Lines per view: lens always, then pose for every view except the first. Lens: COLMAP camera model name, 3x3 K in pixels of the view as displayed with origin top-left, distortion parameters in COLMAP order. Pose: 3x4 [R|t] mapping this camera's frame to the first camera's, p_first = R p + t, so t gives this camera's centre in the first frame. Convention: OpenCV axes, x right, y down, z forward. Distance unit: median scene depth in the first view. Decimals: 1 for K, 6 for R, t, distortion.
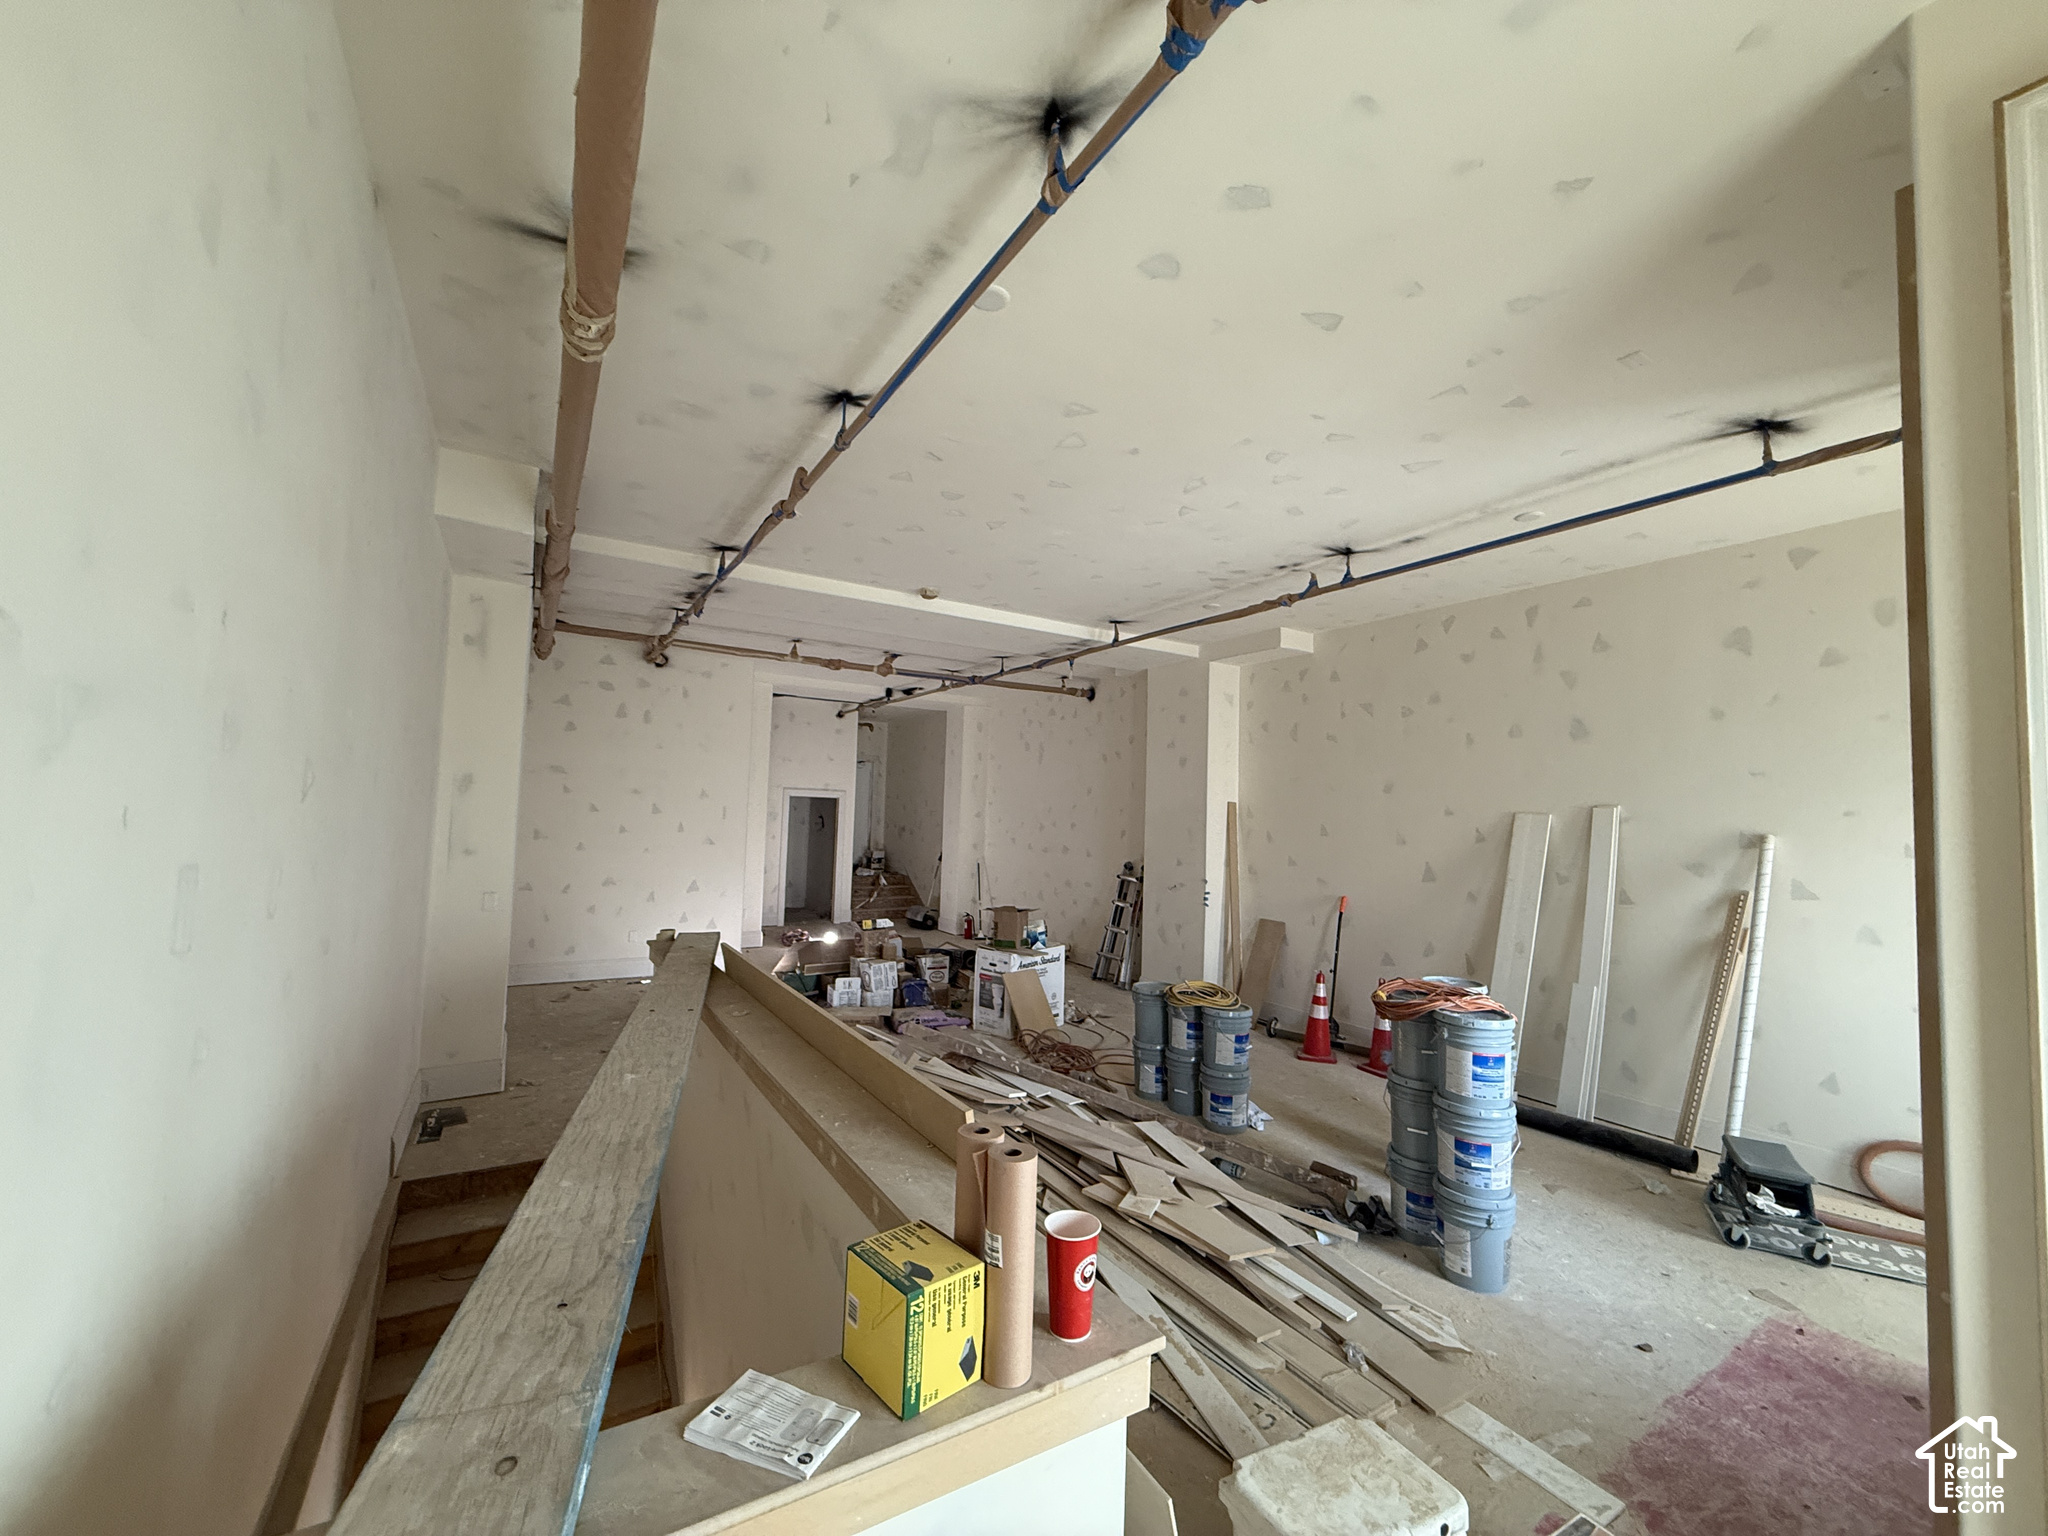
lens RADIAL K [[812.3, 0, 1022.3], [0, 812.3, 771.6], [0, 0, 1]] dist [-0.003615, -0.000256]
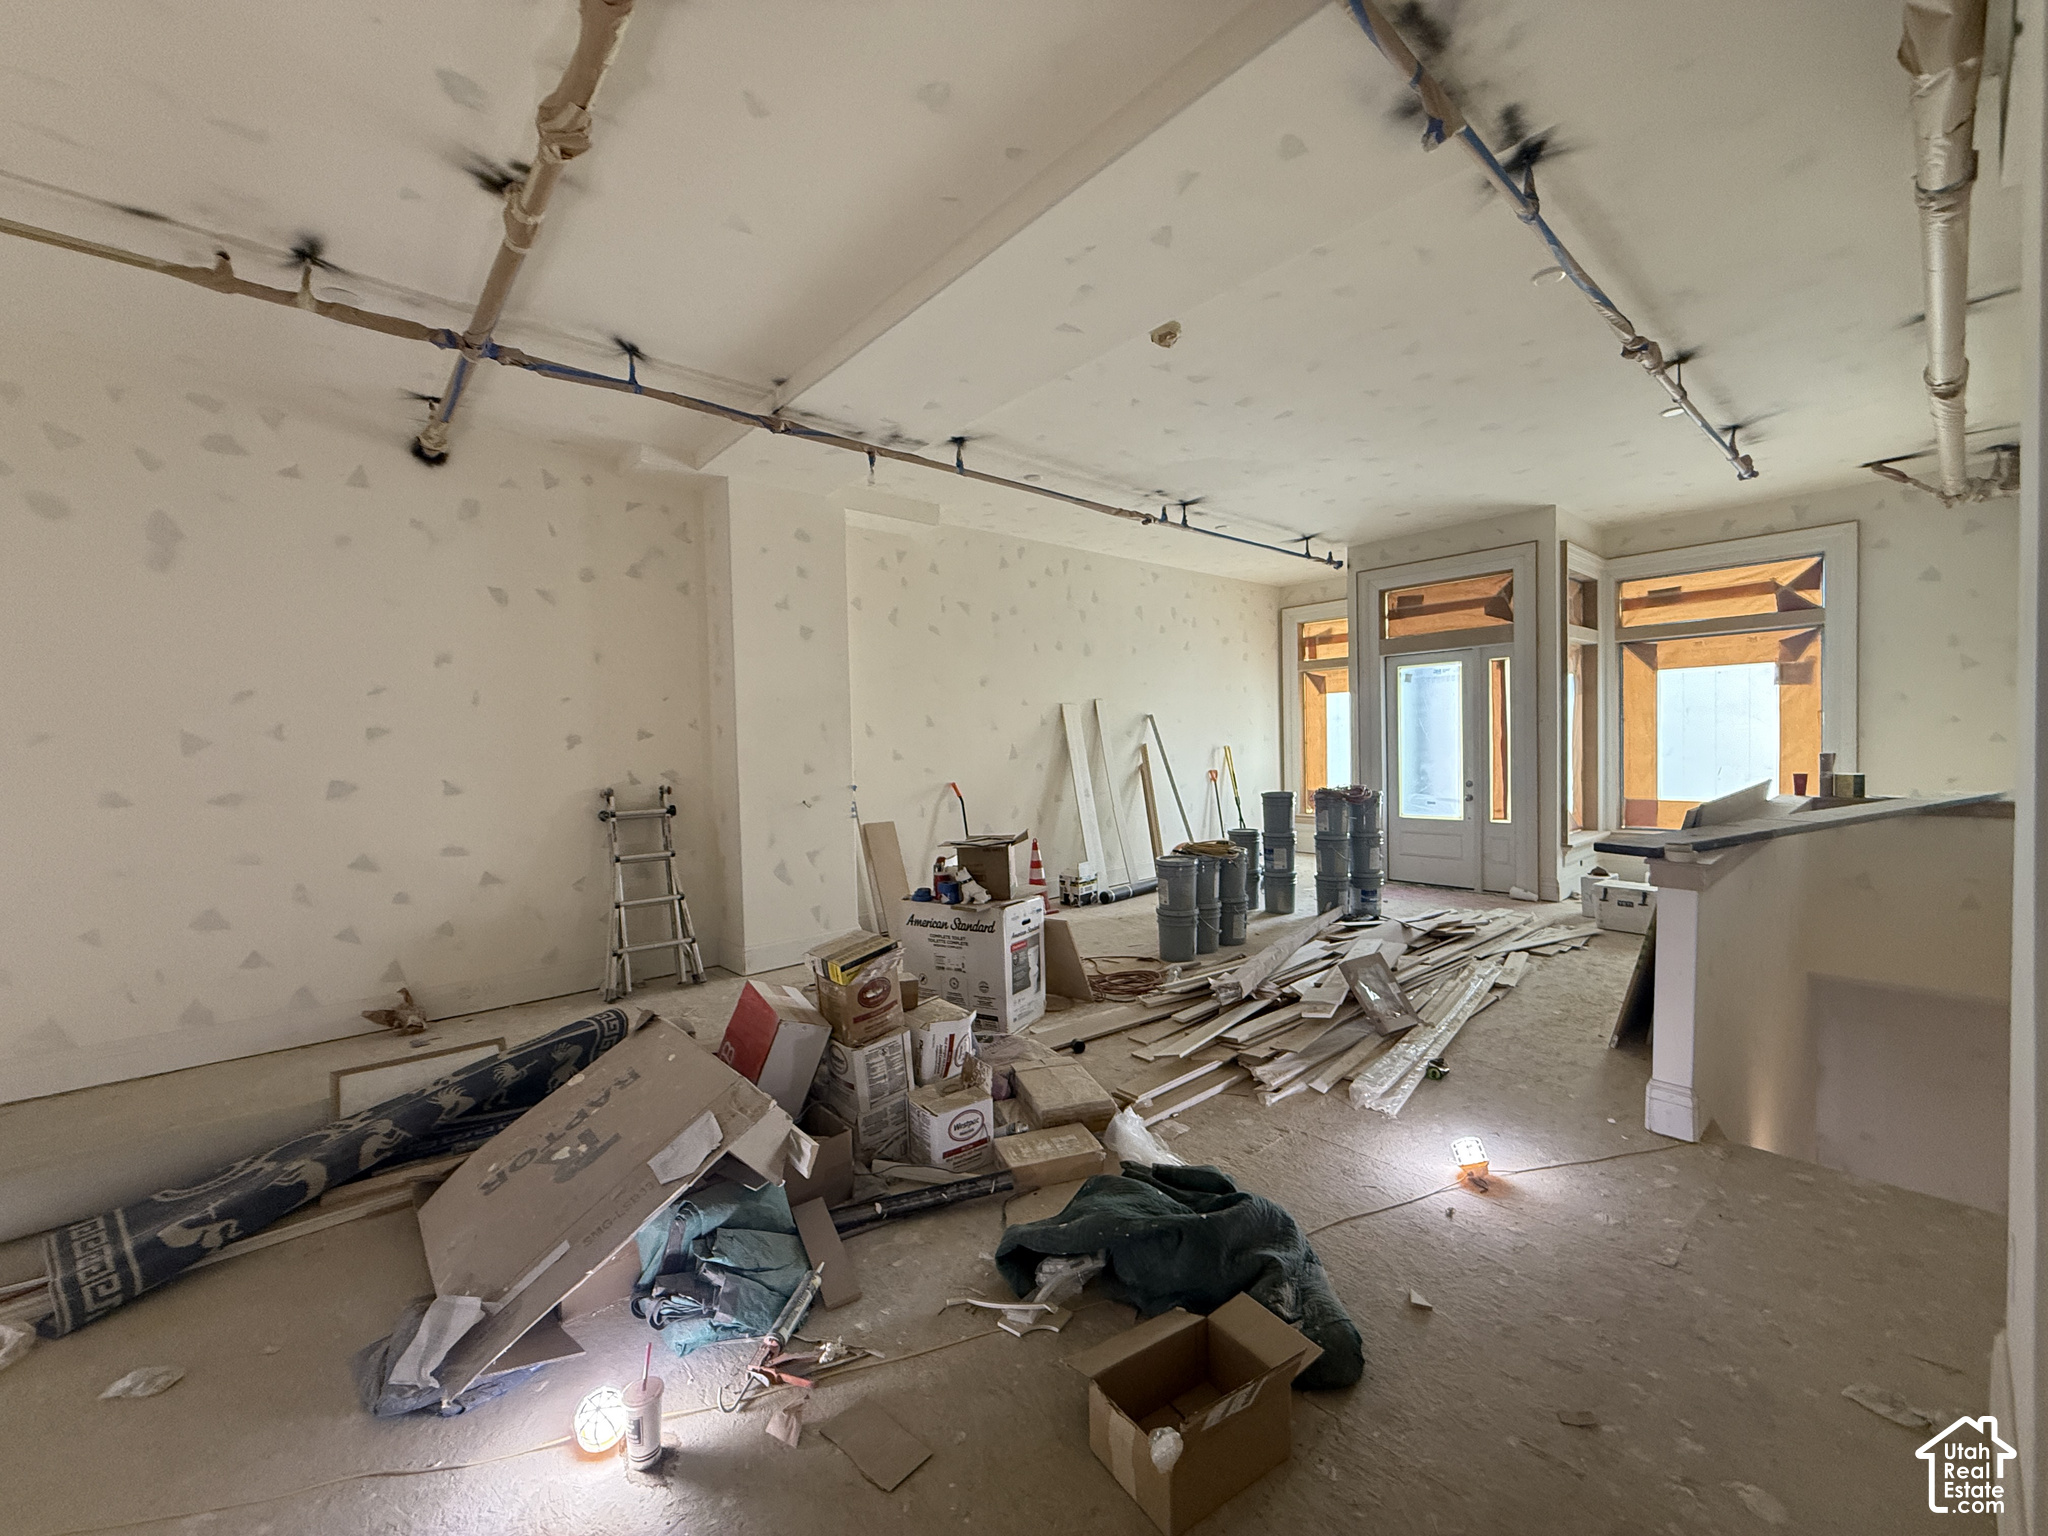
lens RADIAL K [[812.3, 0, 1023.1], [0, 812.3, 767.8], [0, 0, 1]] dist [-0.003615, -0.000256]
pose [[-0.169257, -0.054695, 0.984053, -0.743189], [-0.031615, 0.998246, 0.050046, 0.088769], [-0.985065, -0.022640, -0.170689, 1.228932]]
